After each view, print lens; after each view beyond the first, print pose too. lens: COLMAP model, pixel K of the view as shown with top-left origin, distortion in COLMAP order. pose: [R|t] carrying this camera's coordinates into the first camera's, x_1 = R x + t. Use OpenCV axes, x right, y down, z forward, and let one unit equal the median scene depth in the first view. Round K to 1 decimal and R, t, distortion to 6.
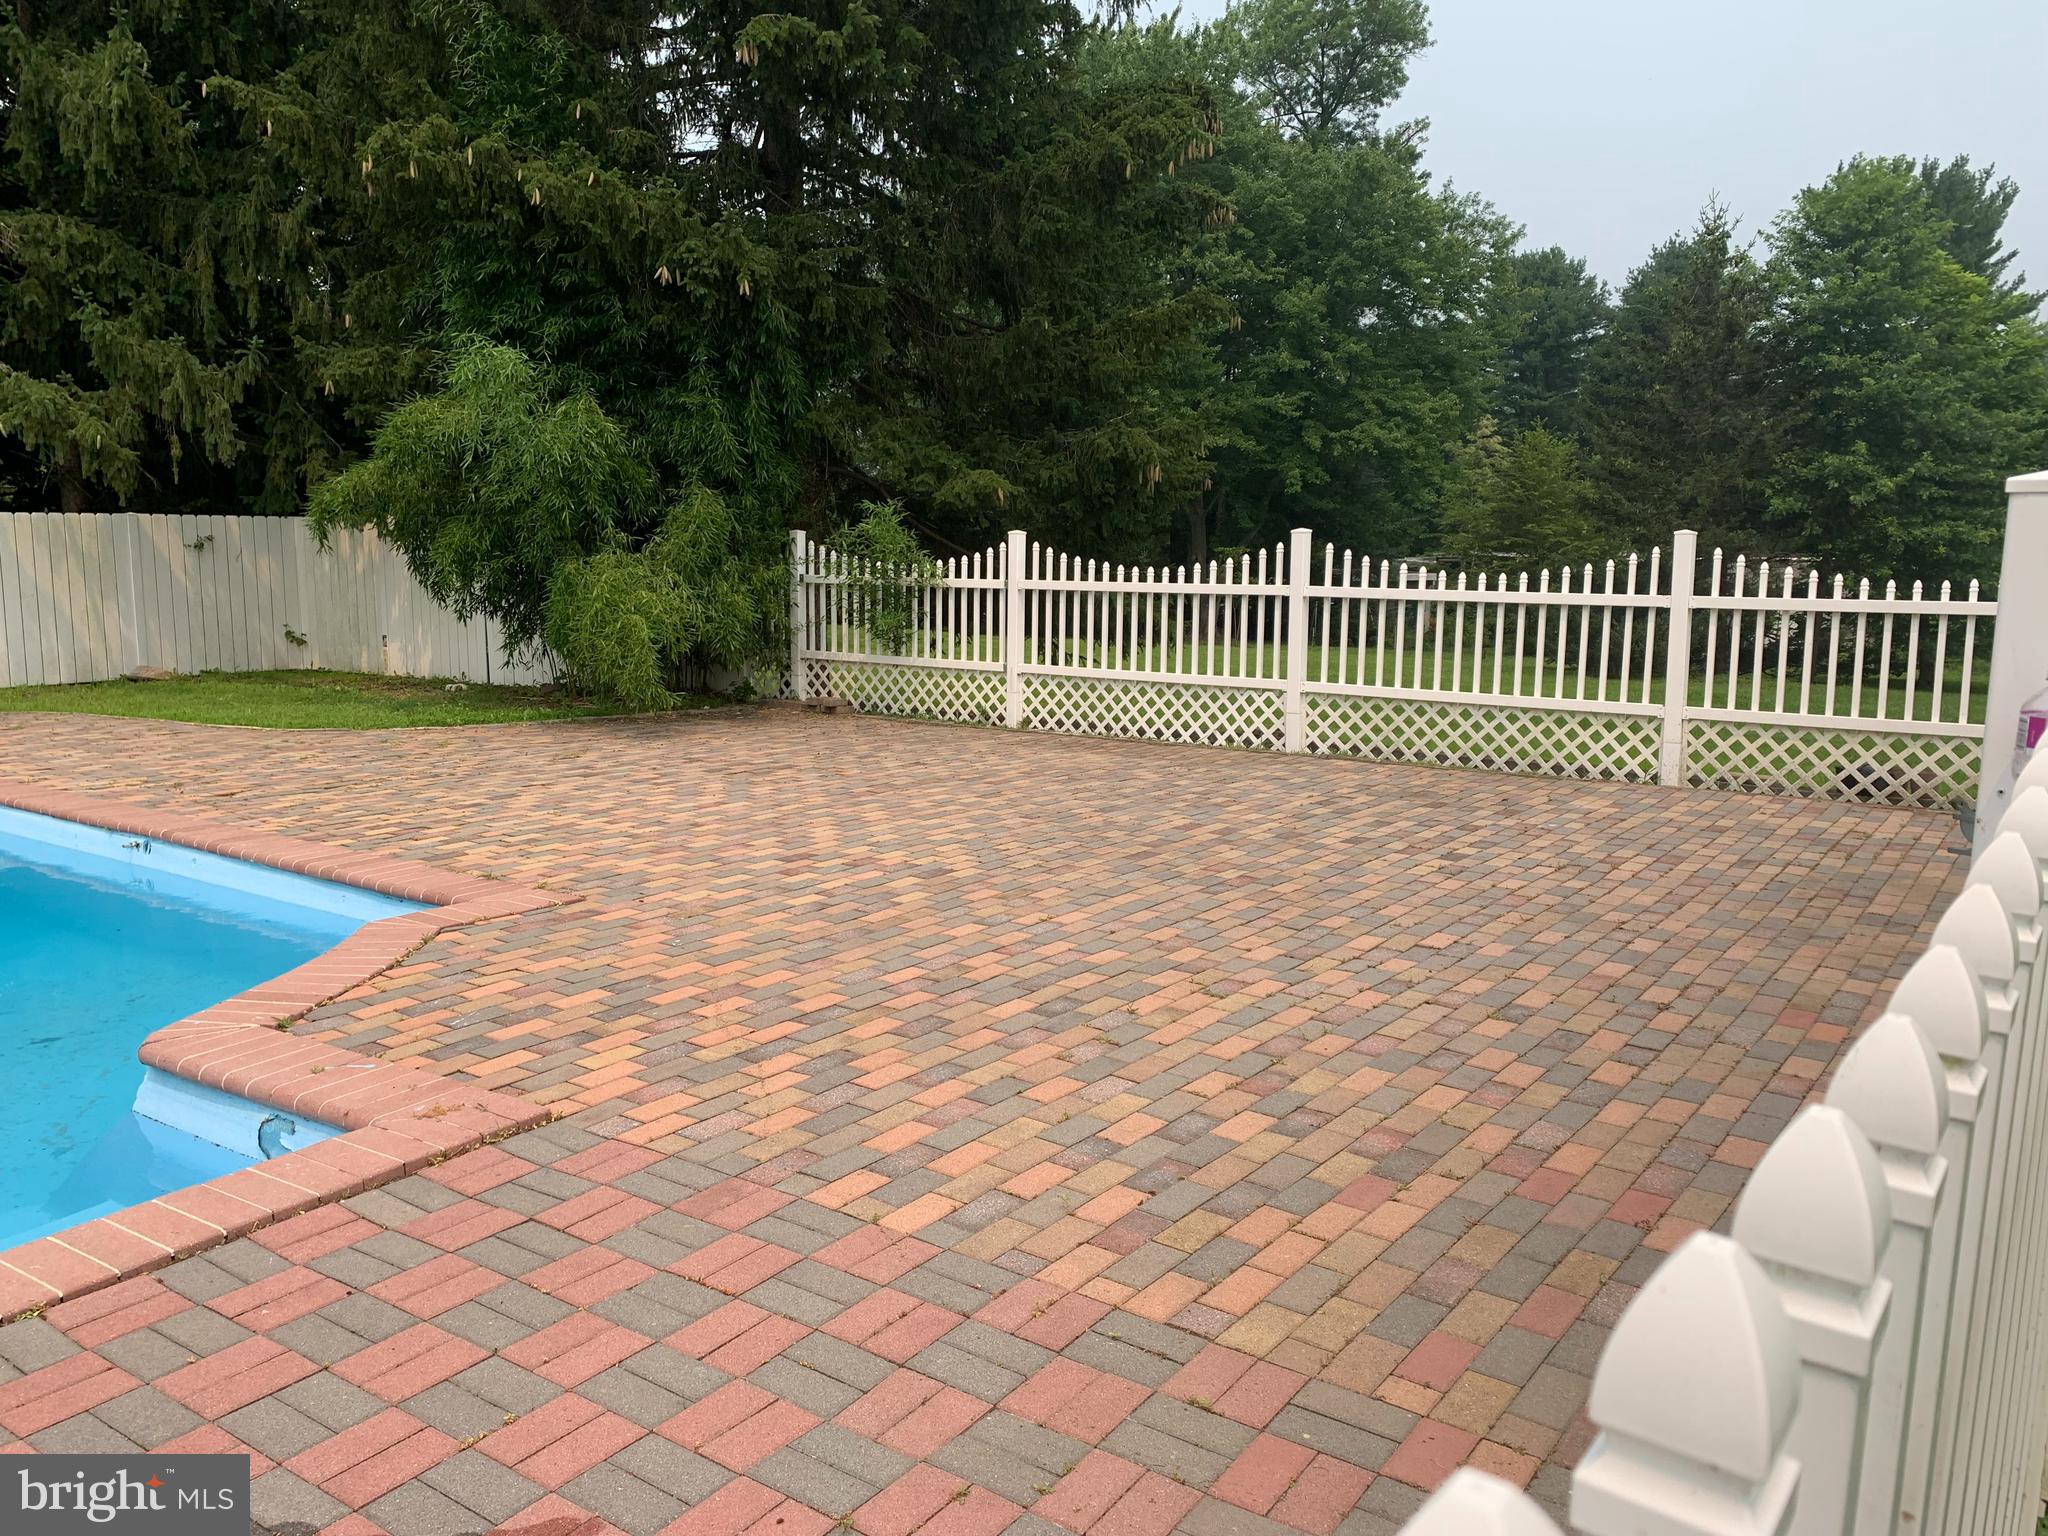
lens RADIAL K [[1543.0, 0, 983.5], [0, 1543.0, 767.6], [0, 0, 1]] dist [0.024678, -0.025834]
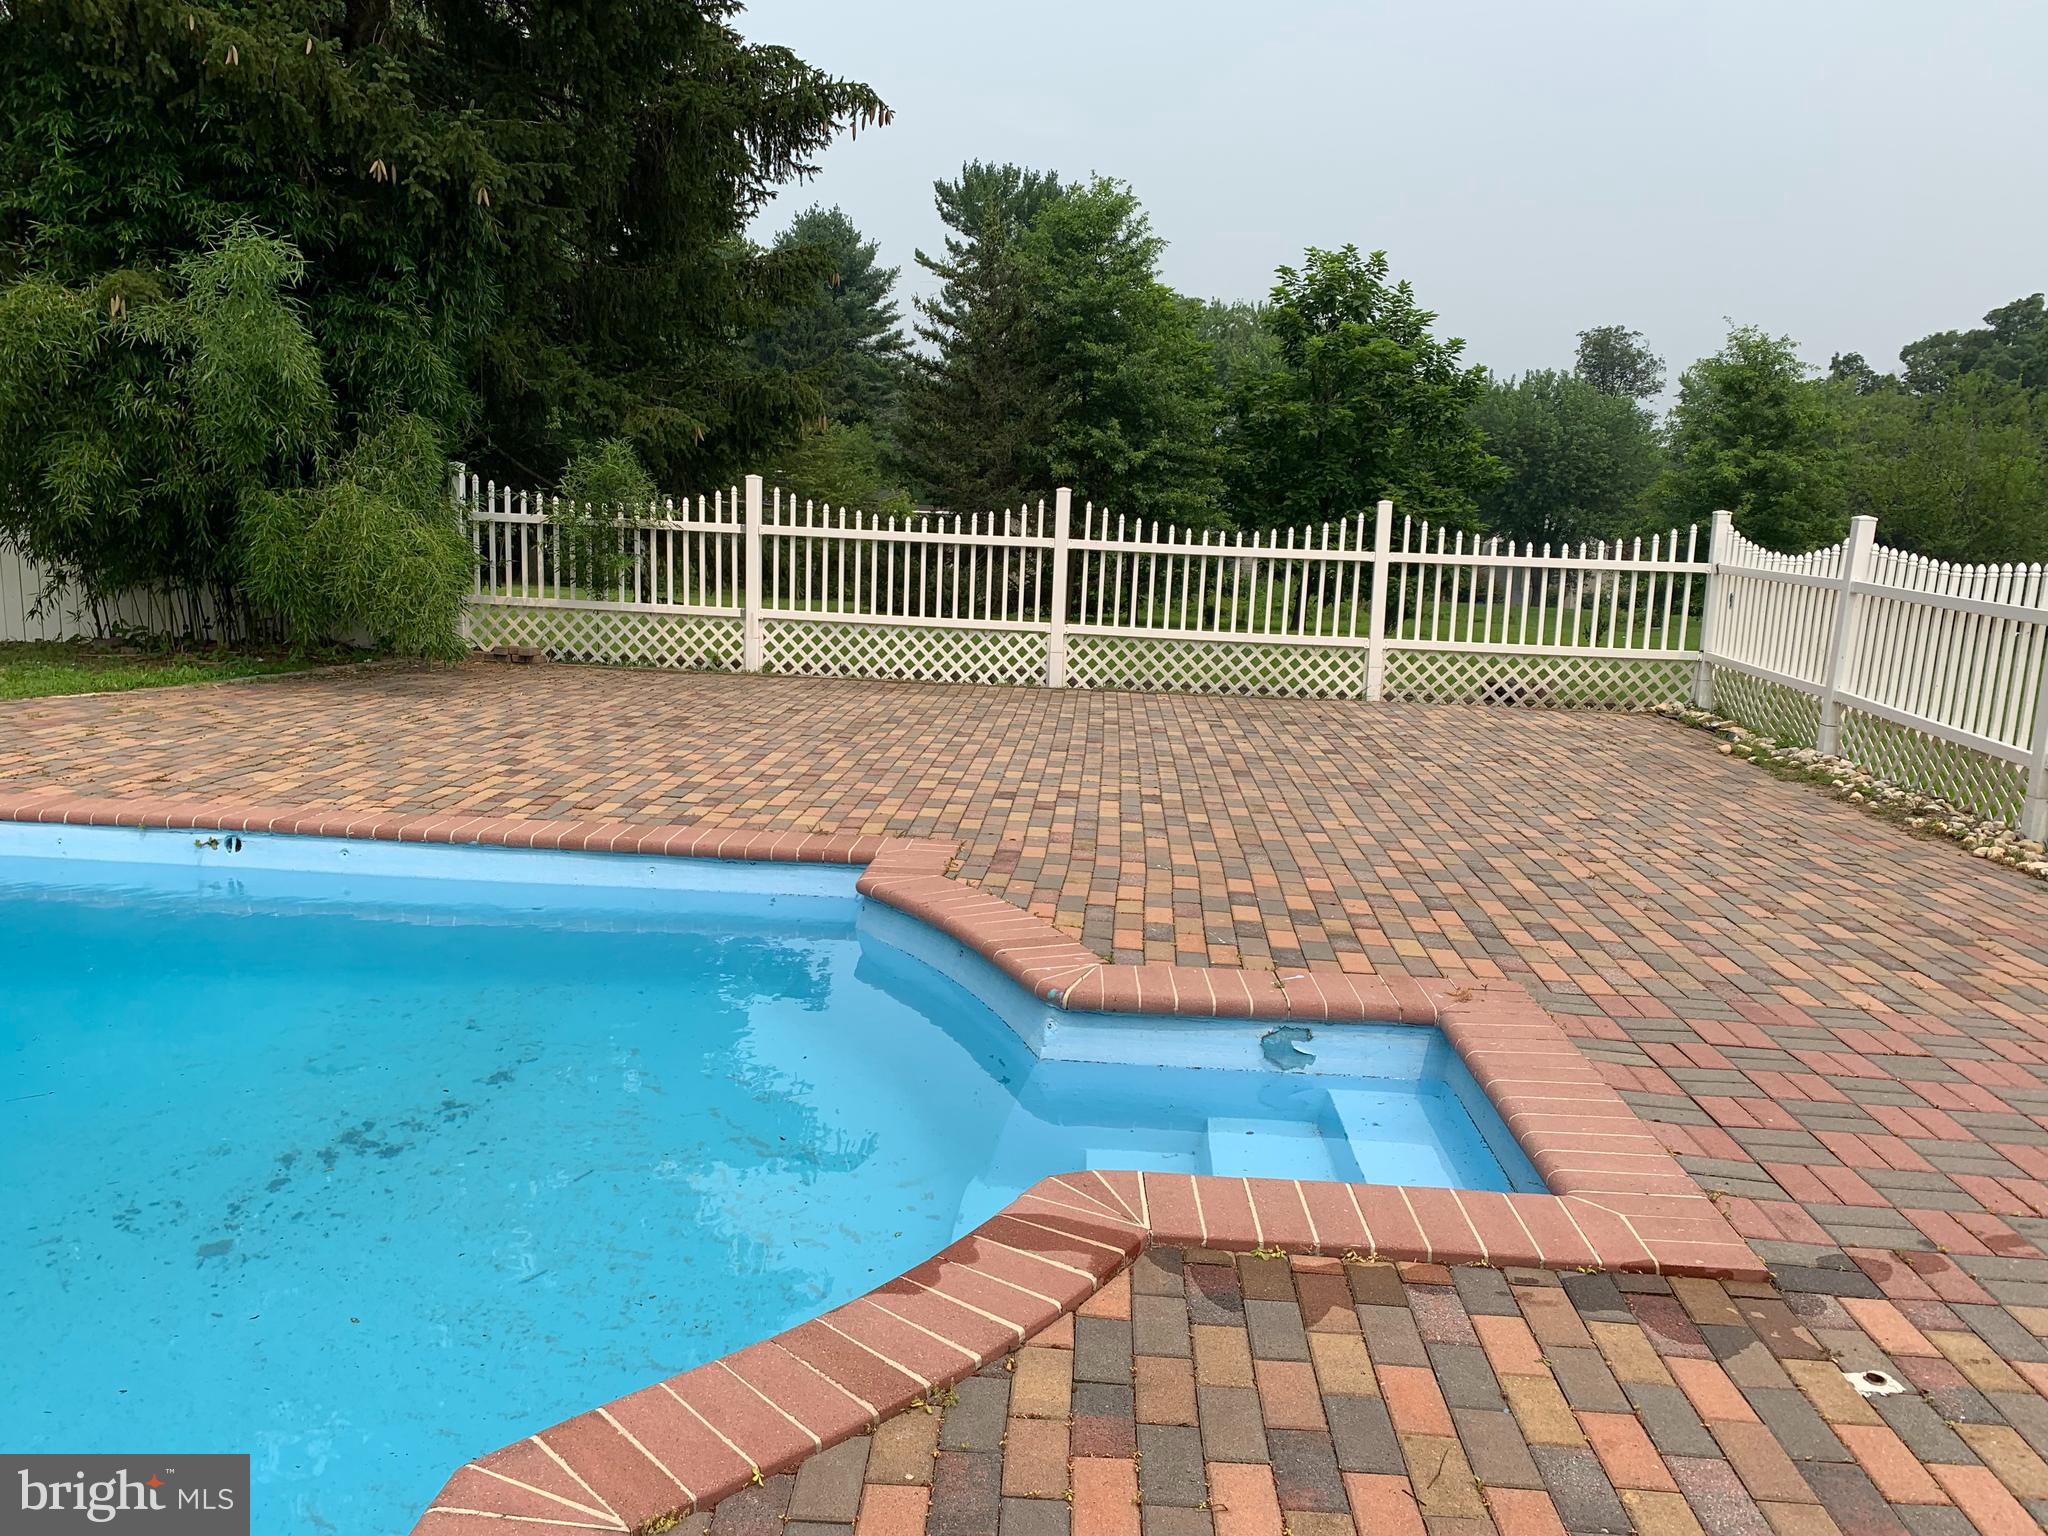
lens RADIAL K [[1543.0, 0, 984.1], [0, 1543.0, 779.4], [0, 0, 1]] dist [0.024678, -0.025834]
pose [[0.852538, -0.065011, 0.518607, -0.493989], [0.041698, 0.997531, 0.056500, -0.009415], [-0.521000, -0.026544, 0.853144, 0.073573]]
